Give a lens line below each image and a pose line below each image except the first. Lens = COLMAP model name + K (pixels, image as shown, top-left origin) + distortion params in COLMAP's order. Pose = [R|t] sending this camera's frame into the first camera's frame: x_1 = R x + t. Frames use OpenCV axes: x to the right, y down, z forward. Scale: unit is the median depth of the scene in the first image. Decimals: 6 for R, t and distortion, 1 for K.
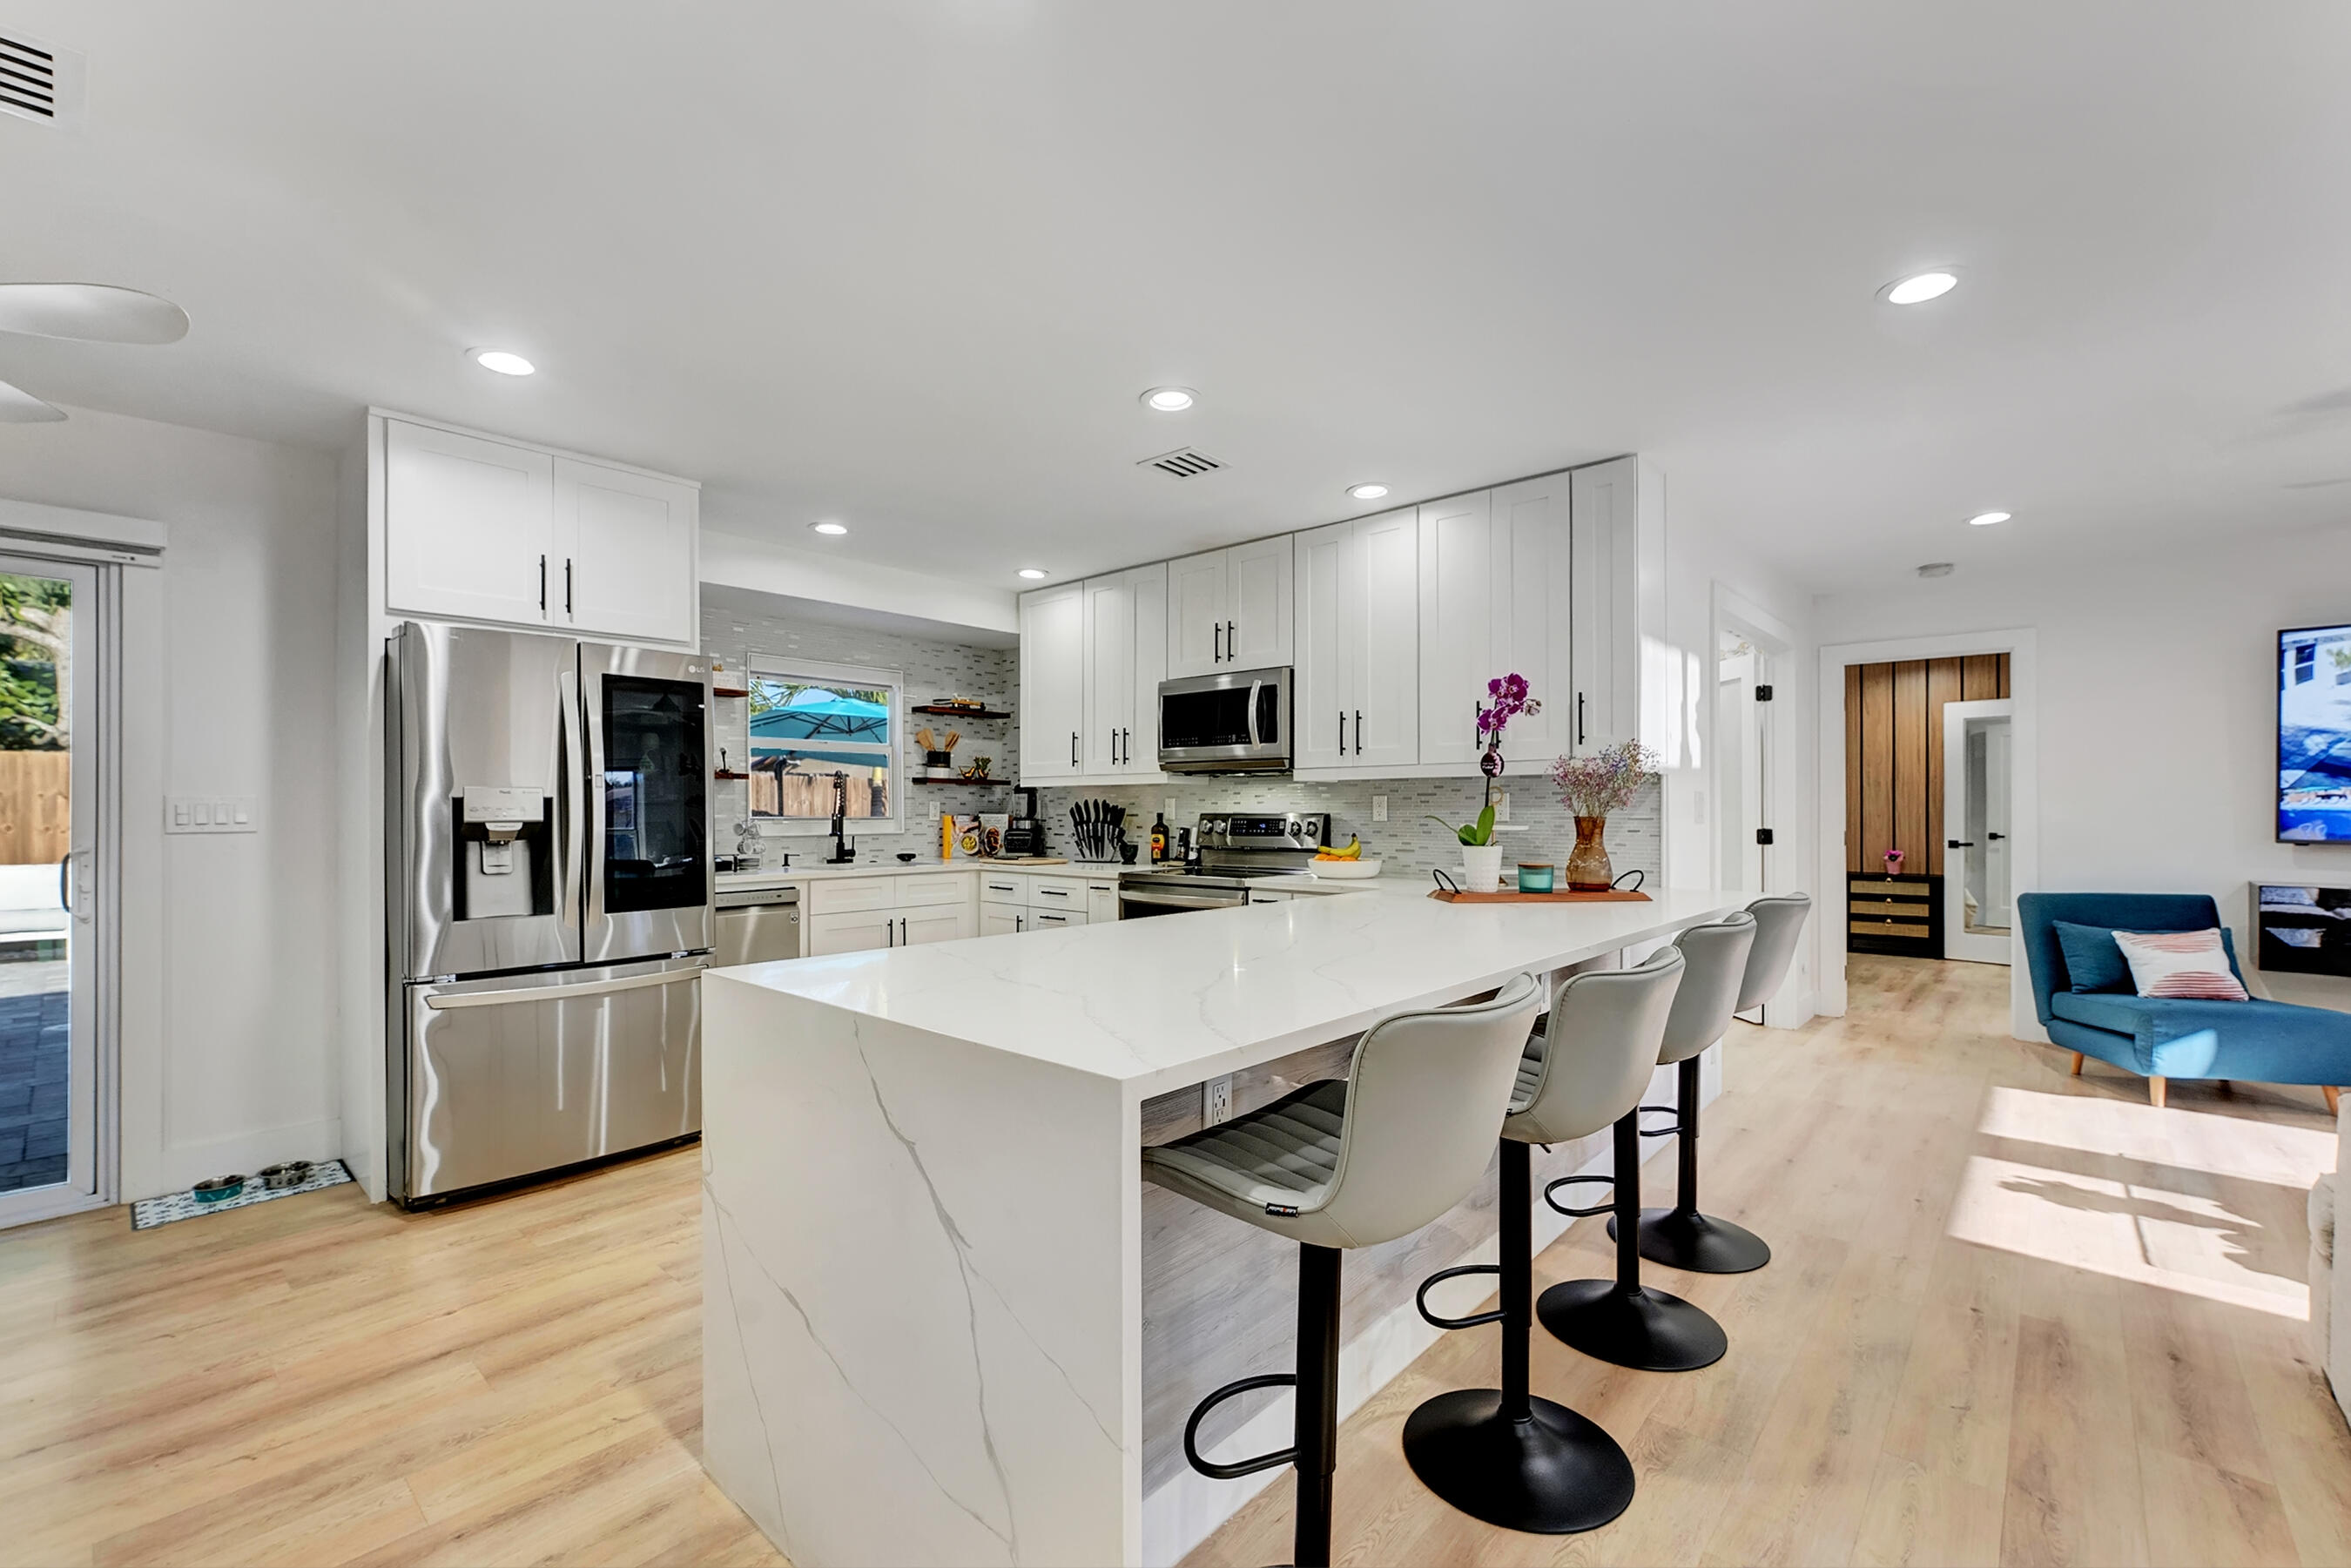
lens RADIAL K [[995.1, 0, 1174.9], [0, 995.1, 805.7], [0, 0, 1]] dist [-0.003751, -0.000025]
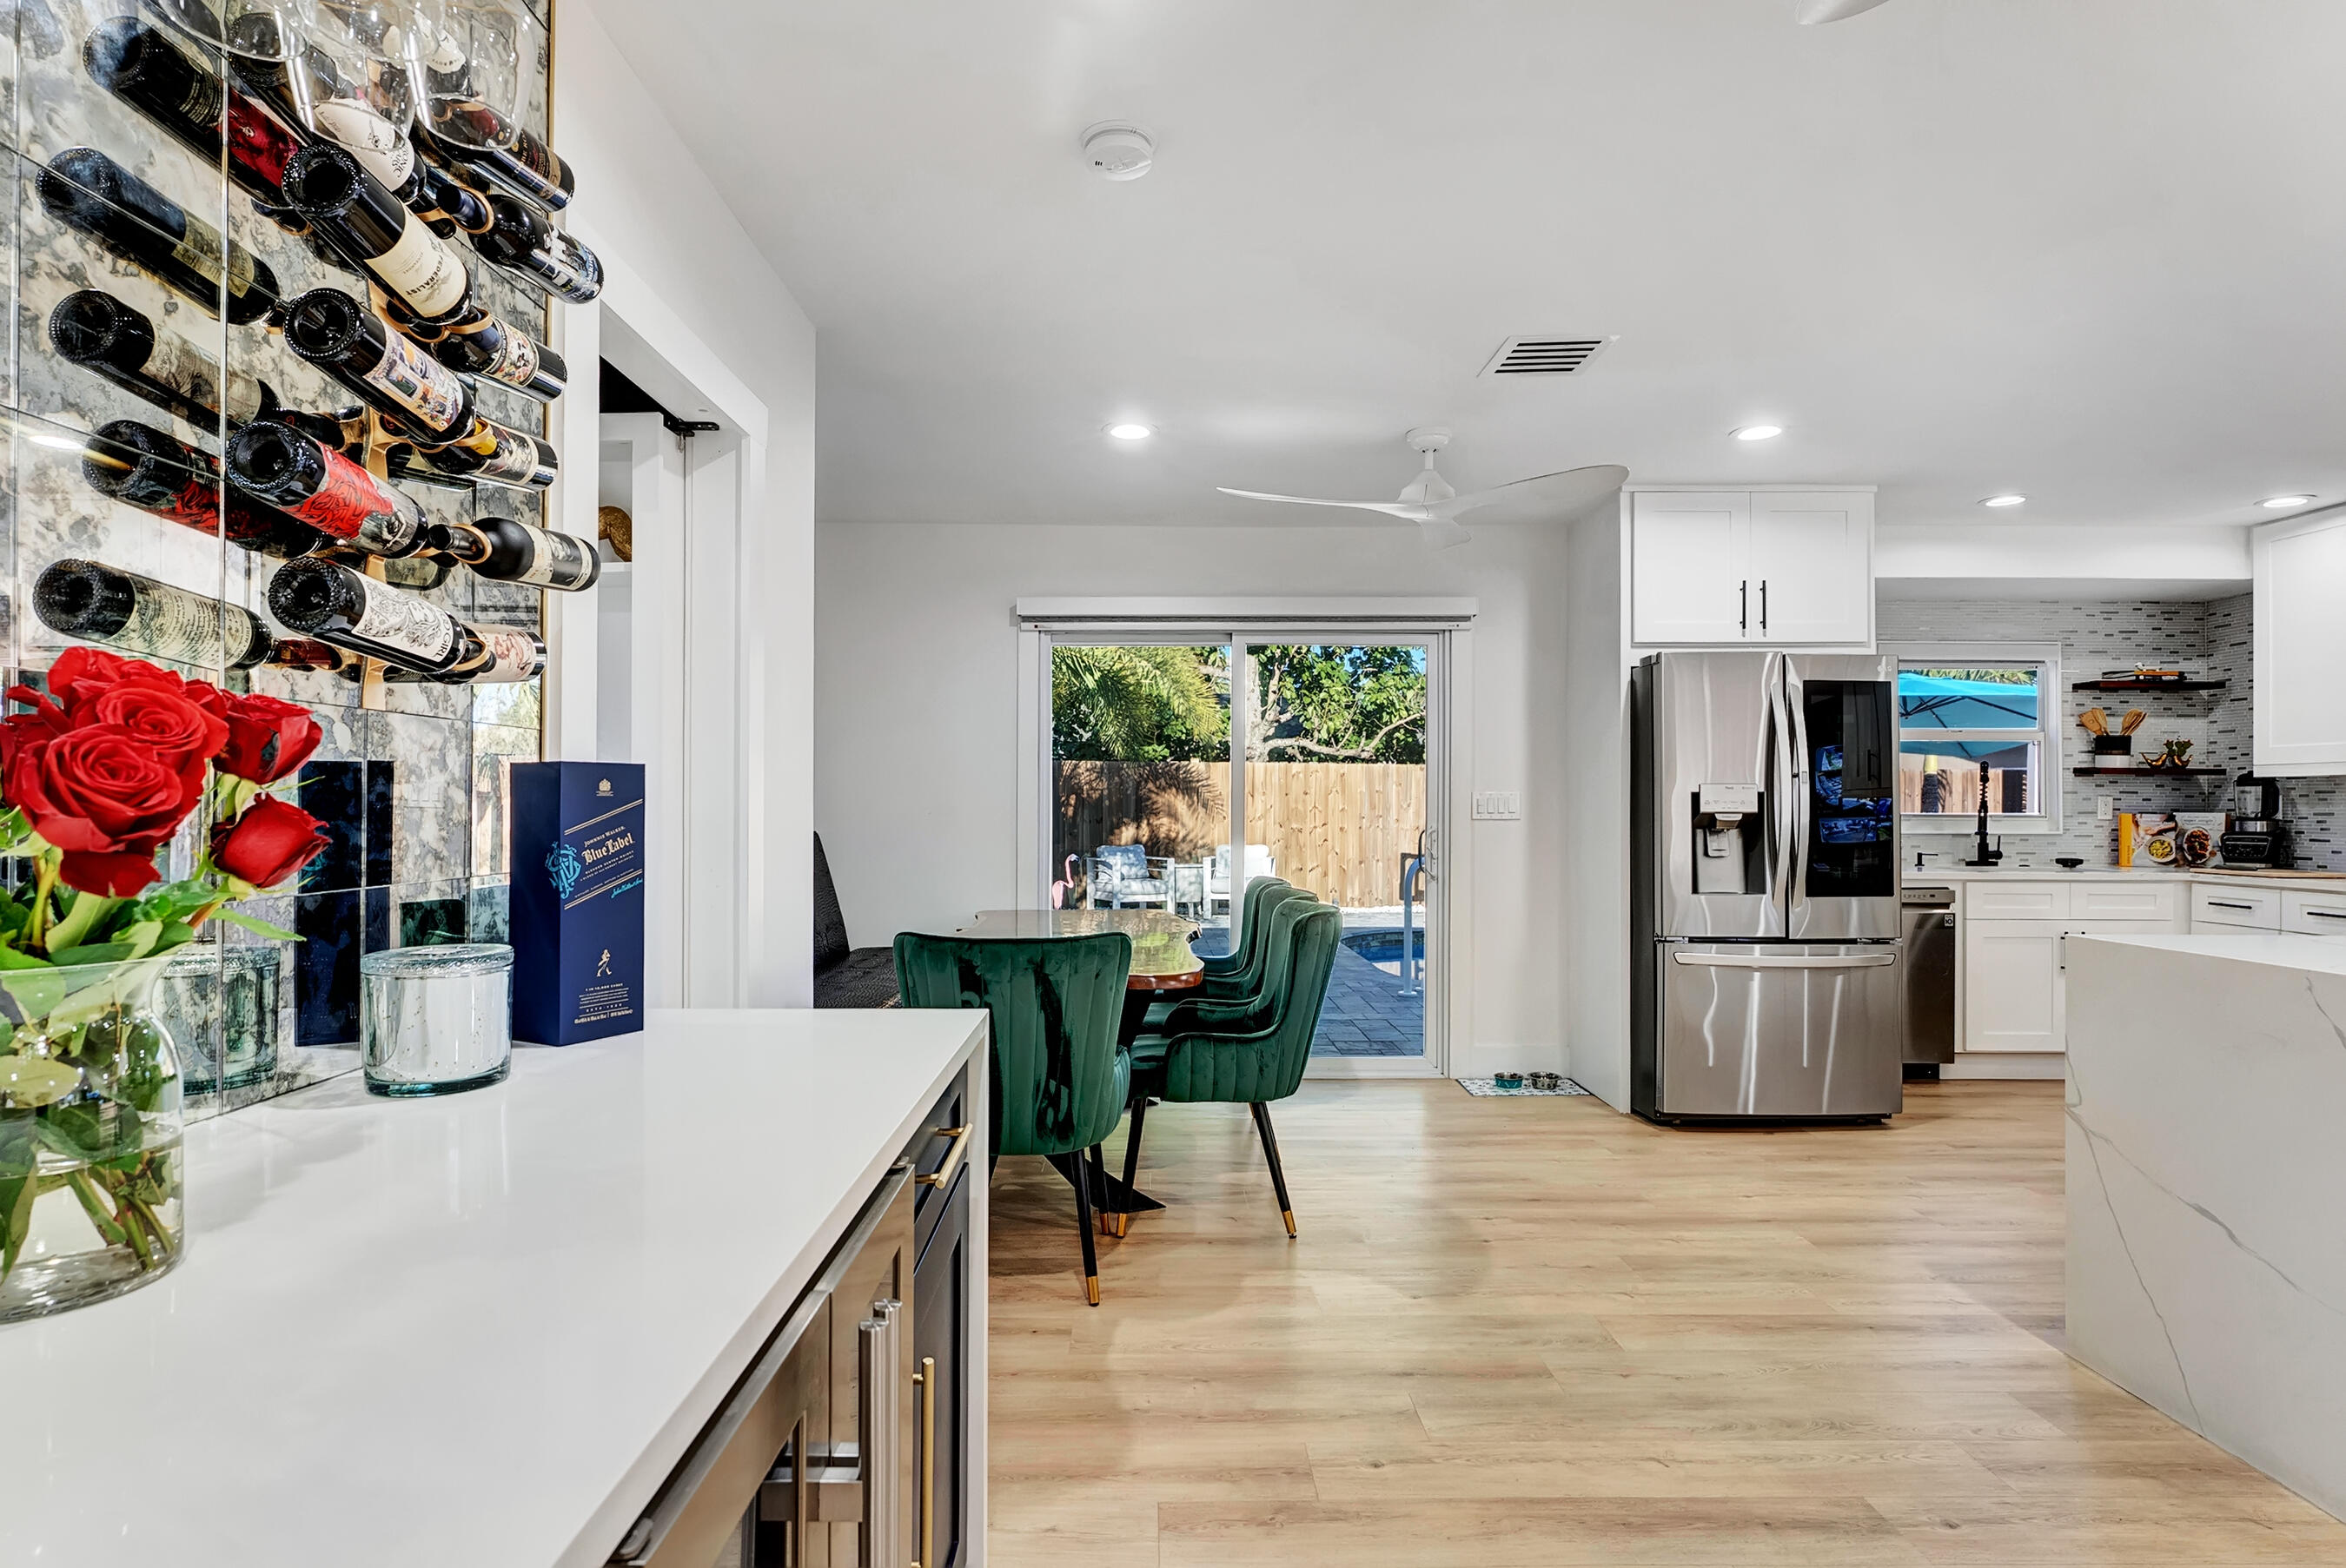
lens RADIAL K [[1169.7, 0, 1160.5], [0, 1169.7, 798.3], [0, 0, 1]] dist [0.003004, 0.001042]
pose [[0.673132, -0.000949, -0.739522, -0.065359], [-0.002807, 0.999989, -0.003838, 0.003981], [0.739517, 0.004659, 0.673121, -0.295306]]
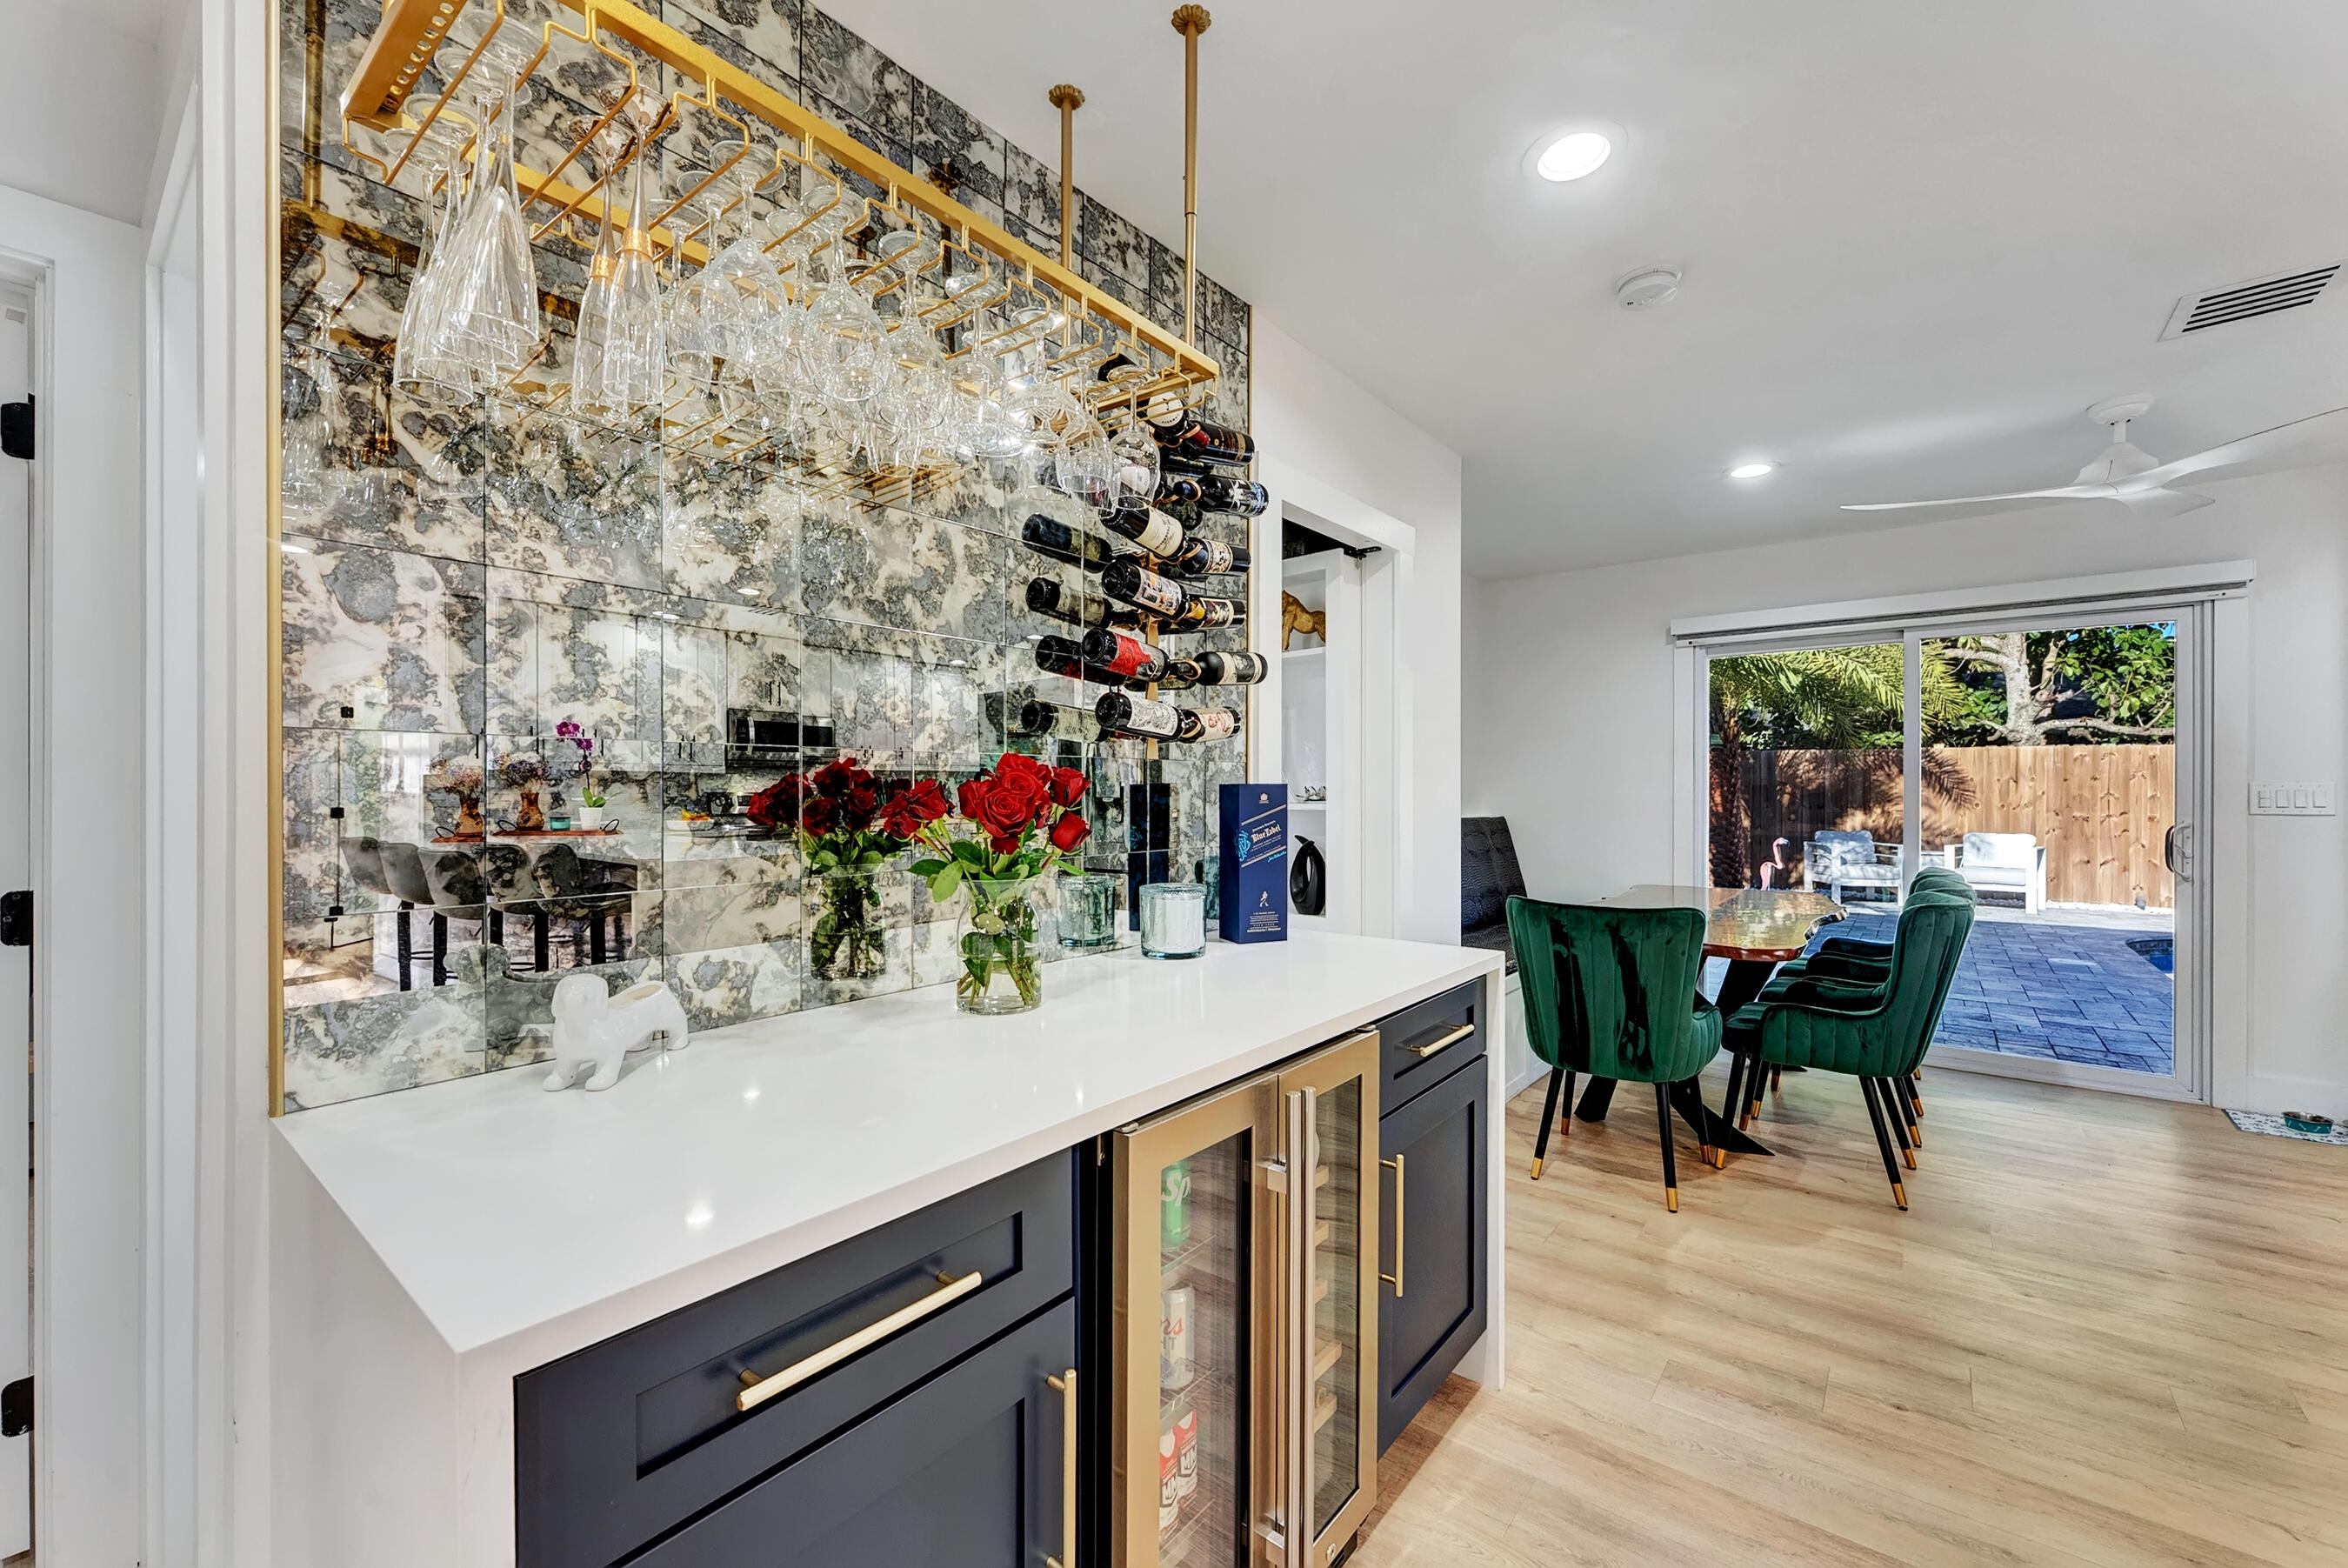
lens RADIAL K [[943.6, 0, 1186.4], [0, 943.6, 788.8], [0, 0, 1]] dist [0.002724, 0.000418]
pose [[0.063007, 0.002421, -0.998010, 0.040344], [0.000815, 0.999997, 0.002477, -0.005353], [0.998013, -0.000970, 0.063005, -0.256349]]
